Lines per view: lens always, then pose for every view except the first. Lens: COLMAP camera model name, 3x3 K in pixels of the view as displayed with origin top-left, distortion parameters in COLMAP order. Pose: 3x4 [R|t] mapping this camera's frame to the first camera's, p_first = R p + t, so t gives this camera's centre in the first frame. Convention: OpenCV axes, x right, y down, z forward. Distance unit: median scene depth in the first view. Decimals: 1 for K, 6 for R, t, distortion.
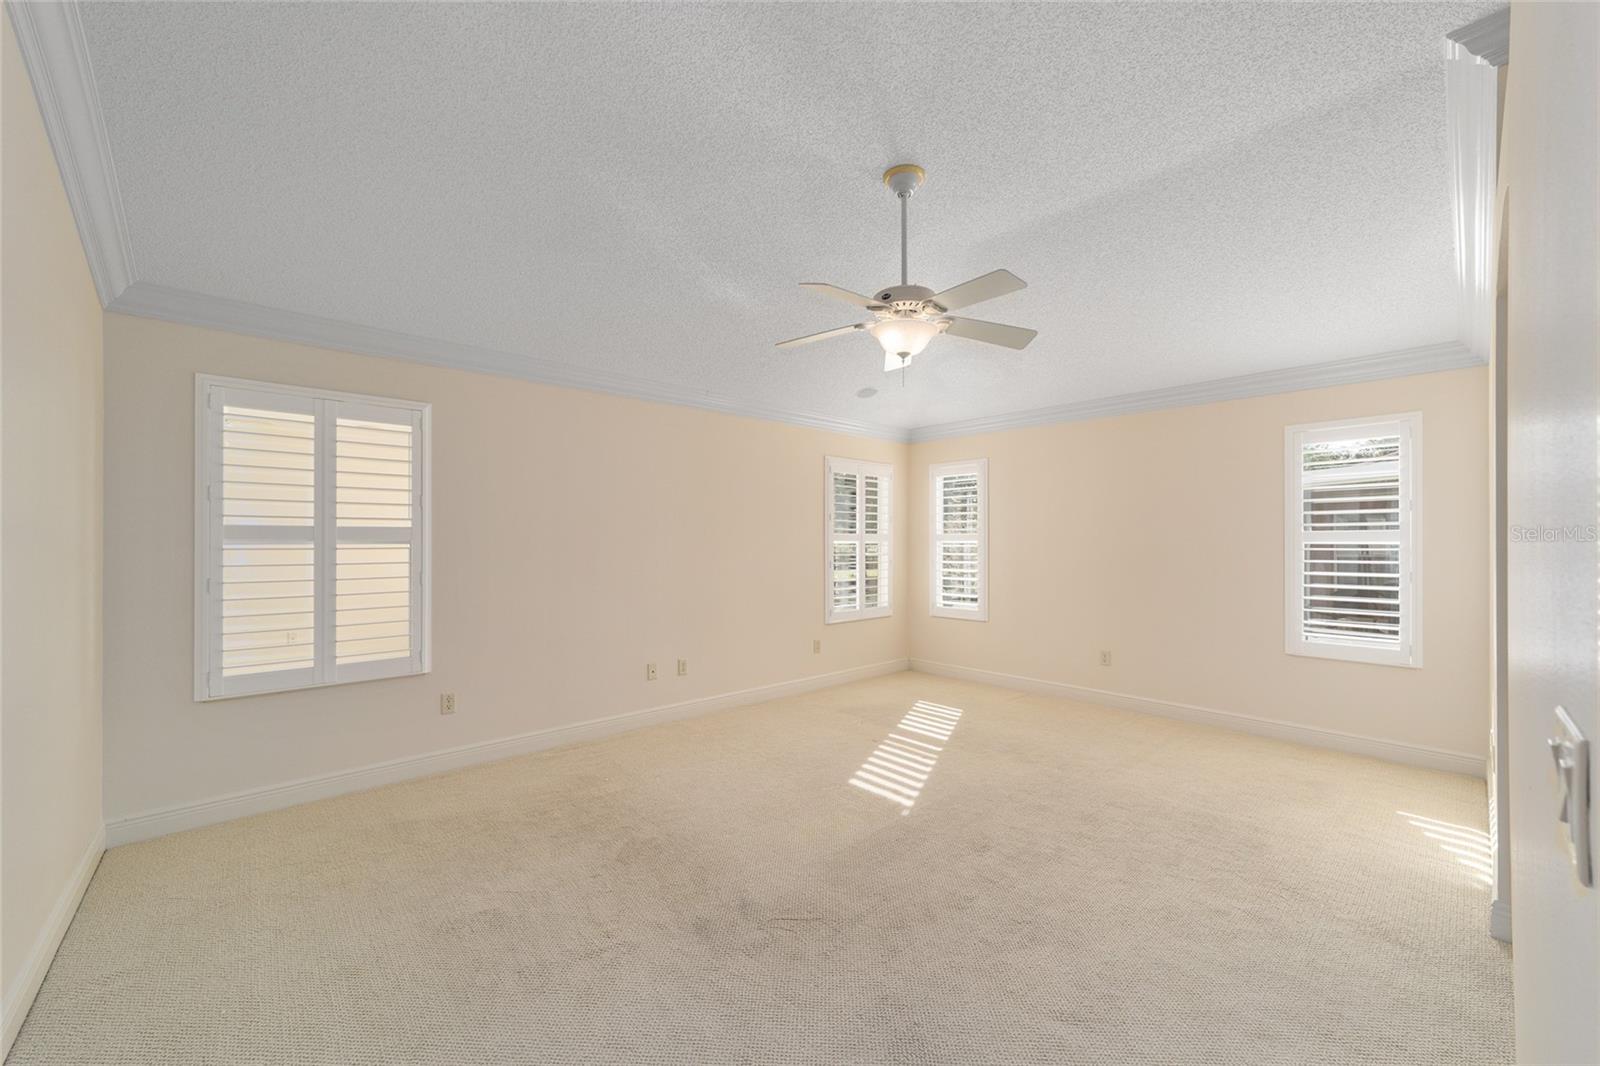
lens RADIAL K [[605.1, 0, 804.9], [0, 605.1, 536.9], [0, 0, 1]] dist [-0.002282, 0.000465]
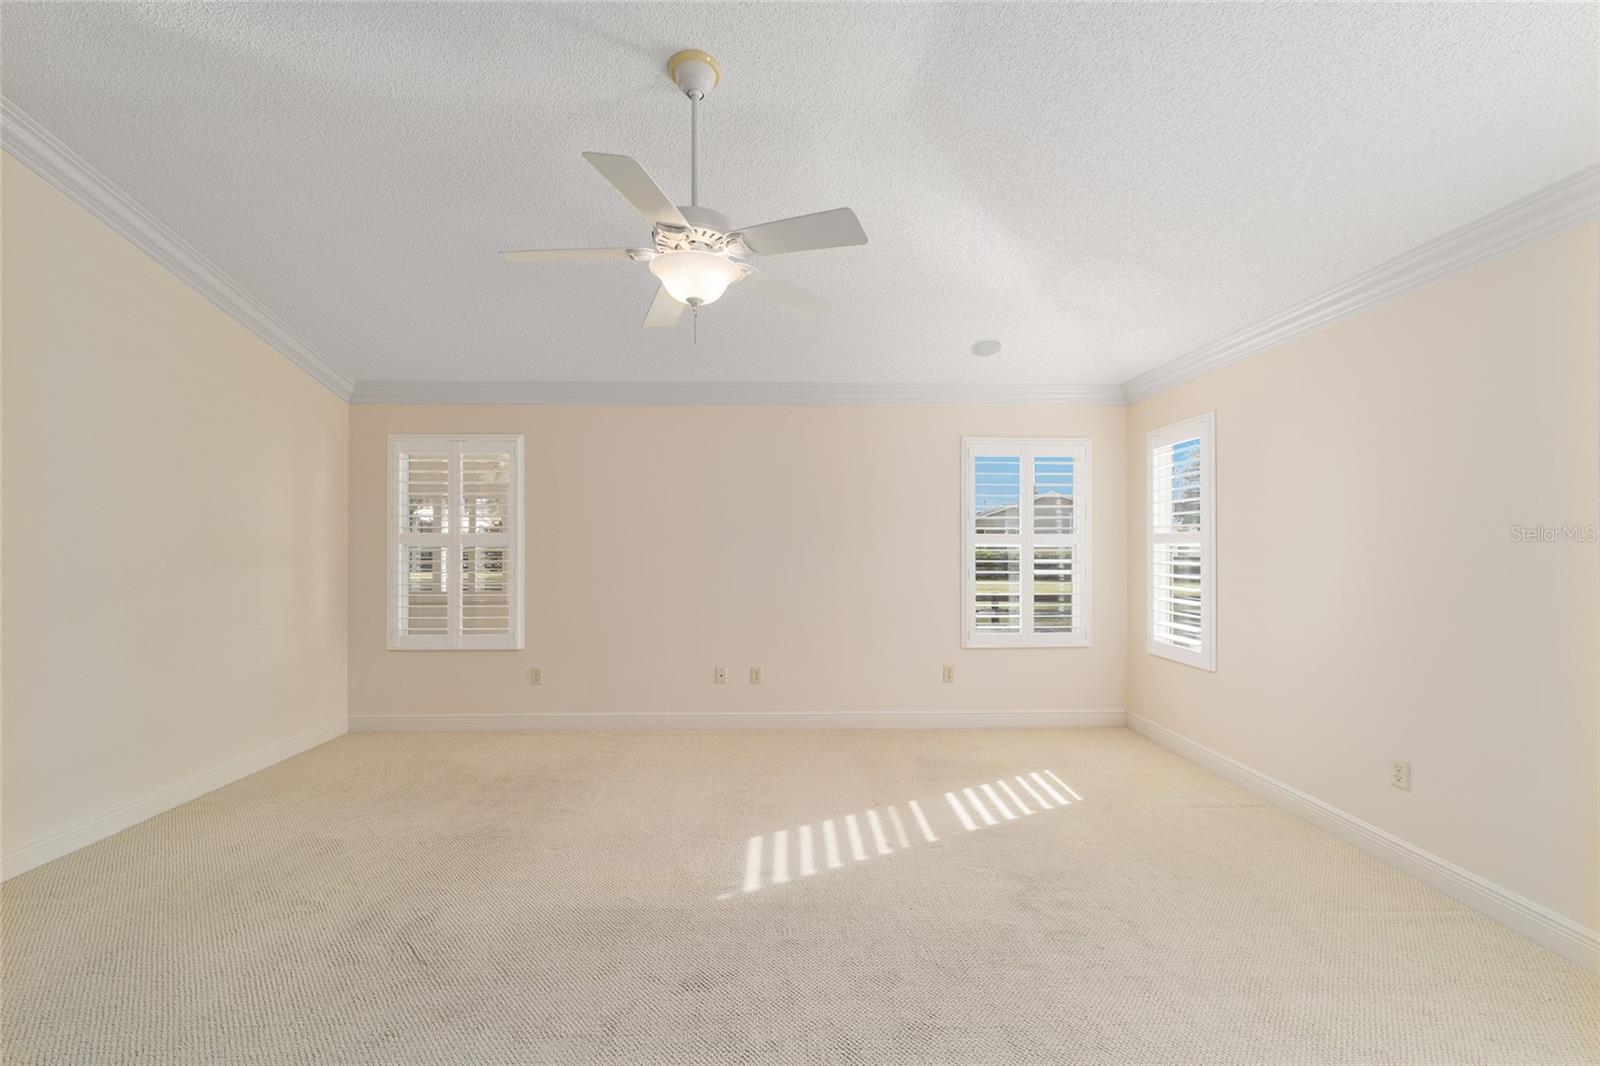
lens RADIAL K [[605.1, 0, 804.1], [0, 605.1, 546.0], [0, 0, 1]] dist [-0.002282, 0.000465]
pose [[0.763496, 0.001422, -0.645811, 0.478866], [0.005799, 0.999942, 0.009057, 0.001383], [0.645787, -0.010660, 0.763443, 0.316834]]
